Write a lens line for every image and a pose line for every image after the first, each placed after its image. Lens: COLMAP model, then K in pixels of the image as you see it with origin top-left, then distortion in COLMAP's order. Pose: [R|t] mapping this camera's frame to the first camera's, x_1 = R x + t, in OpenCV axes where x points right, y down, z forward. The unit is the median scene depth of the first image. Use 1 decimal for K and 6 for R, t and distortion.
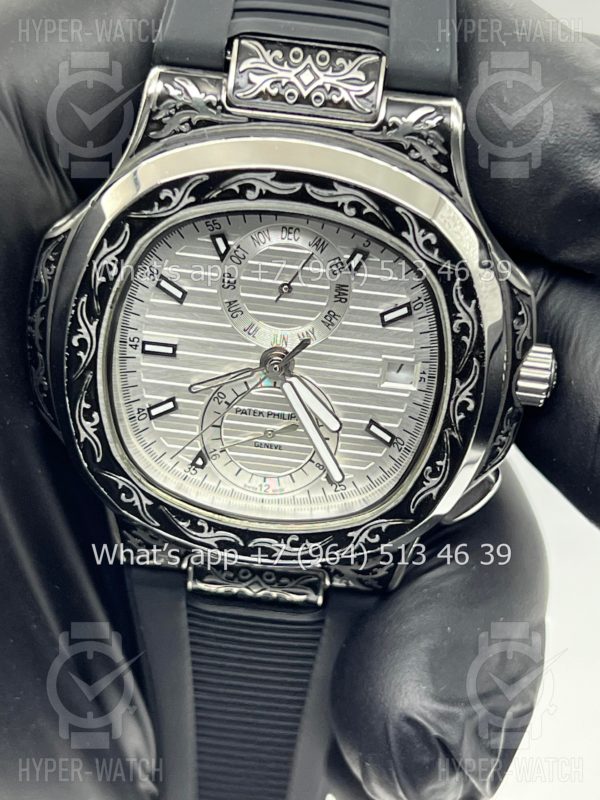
lens RADIAL K [[1878.8, 0, 299.0], [0, 1878.8, 418.2], [0, 0, 1]] dist [0.247428, -0.351067]
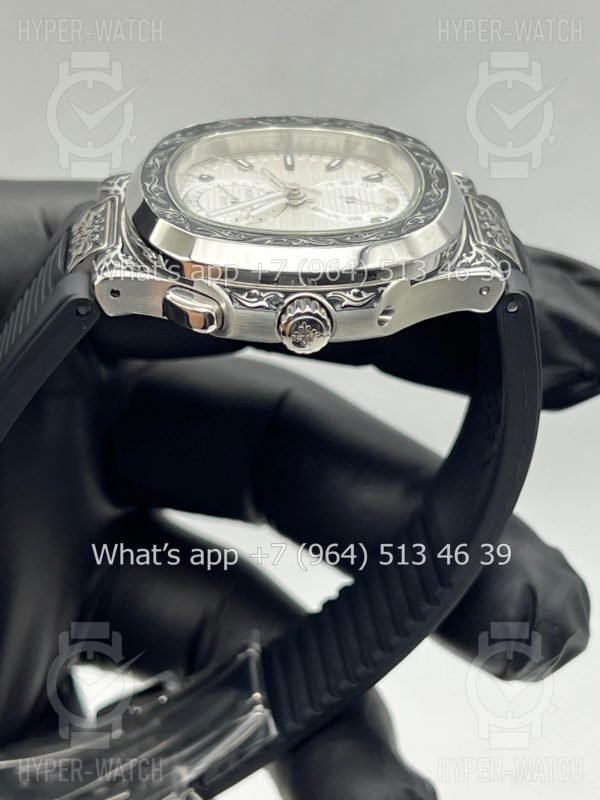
lens RADIAL K [[1878.8, 0, 299.0], [0, 1878.8, 418.2], [0, 0, 1]] dist [0.247428, -0.351067]
pose [[-0.160901, -0.479806, 0.862495, -1.265039], [0.920292, -0.388689, -0.044545, -0.028191], [0.356615, 0.786579, 0.504102, 0.450690]]
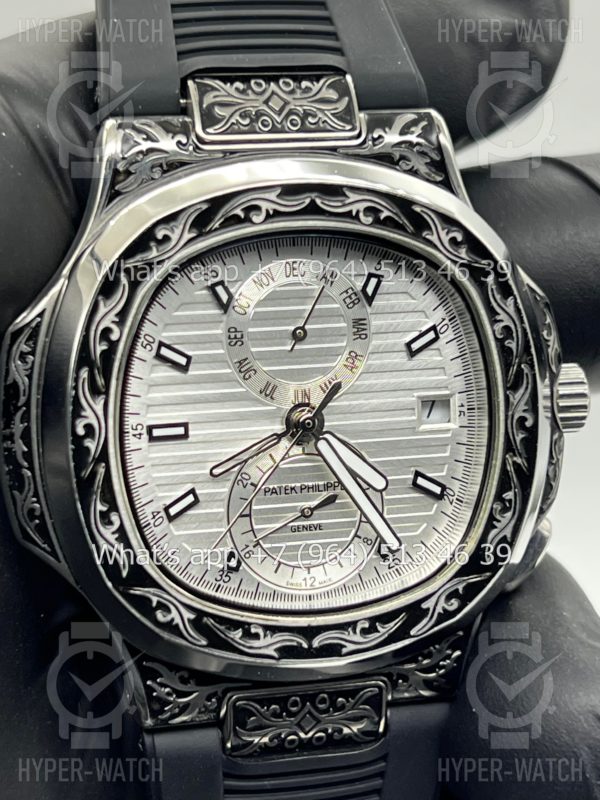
lens RADIAL K [[1878.8, 0, 299.0], [0, 1878.8, 418.2], [0, 0, 1]] dist [0.247428, -0.351067]
pose [[0.945419, -0.169969, 0.278018, -0.258220], [0.243227, 0.935860, -0.254964, 0.192146], [-0.216850, 0.308670, 0.926121, 0.197240]]
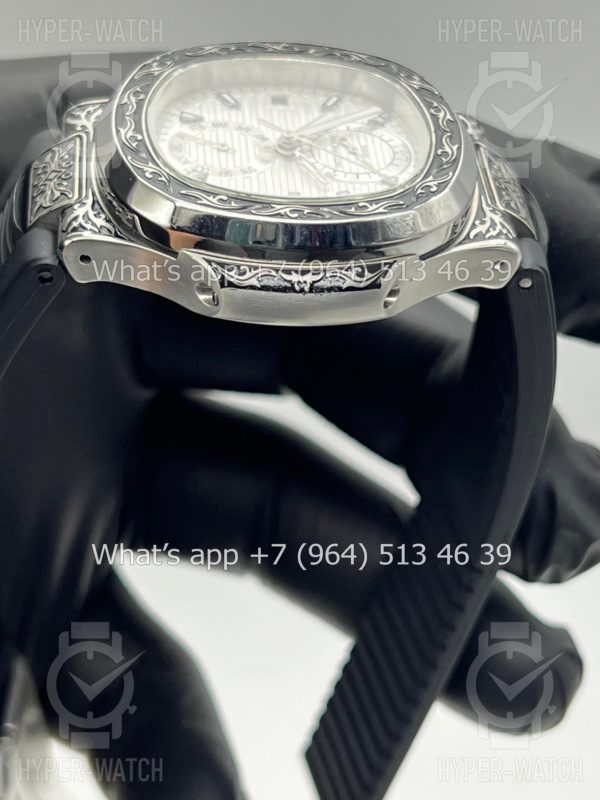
lens RADIAL K [[1878.8, 0, 299.0], [0, 1878.8, 418.2], [0, 0, 1]] dist [0.247428, -0.351067]
pose [[-0.182549, -0.578474, 0.795012, -1.076536], [0.932435, -0.358319, -0.046620, -0.028865], [0.311836, 0.732786, 0.604800, 0.408718]]
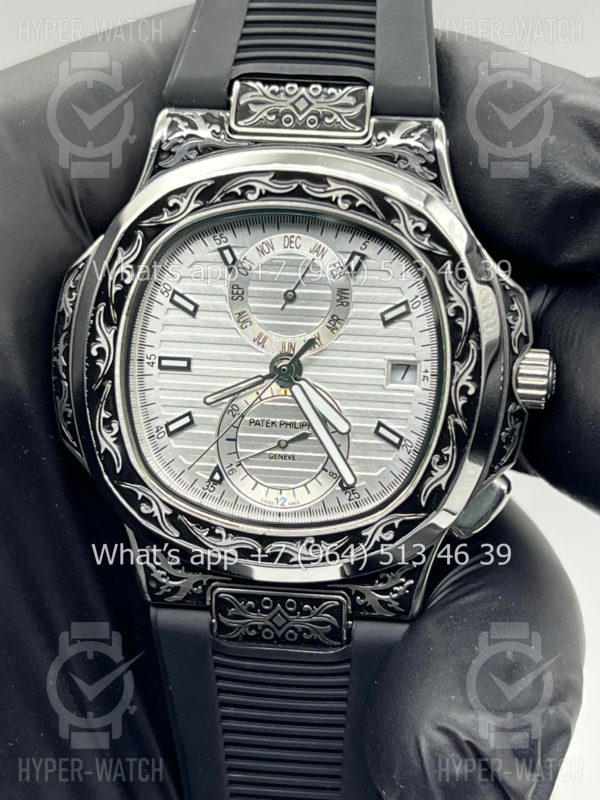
lens RADIAL K [[1878.8, 0, 299.0], [0, 1878.8, 418.2], [0, 0, 1]] dist [0.247428, -0.351067]
pose [[0.997515, -0.051067, -0.048535, 0.045761], [0.033880, 0.951728, -0.305068, 0.321465], [0.061771, 0.302666, 0.951093, 0.009193]]
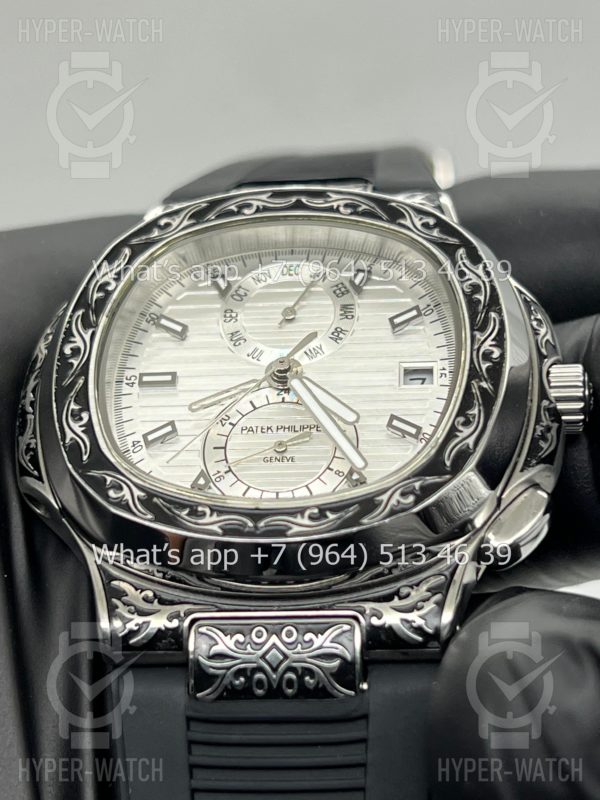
lens RADIAL K [[1878.8, 0, 299.0], [0, 1878.8, 418.2], [0, 0, 1]] dist [0.247428, -0.351067]
pose [[0.997253, -0.074017, -0.002914, -0.003277], [0.035062, 0.506324, -0.861630, 0.788009], [0.065251, 0.859161, 0.507528, 0.556315]]
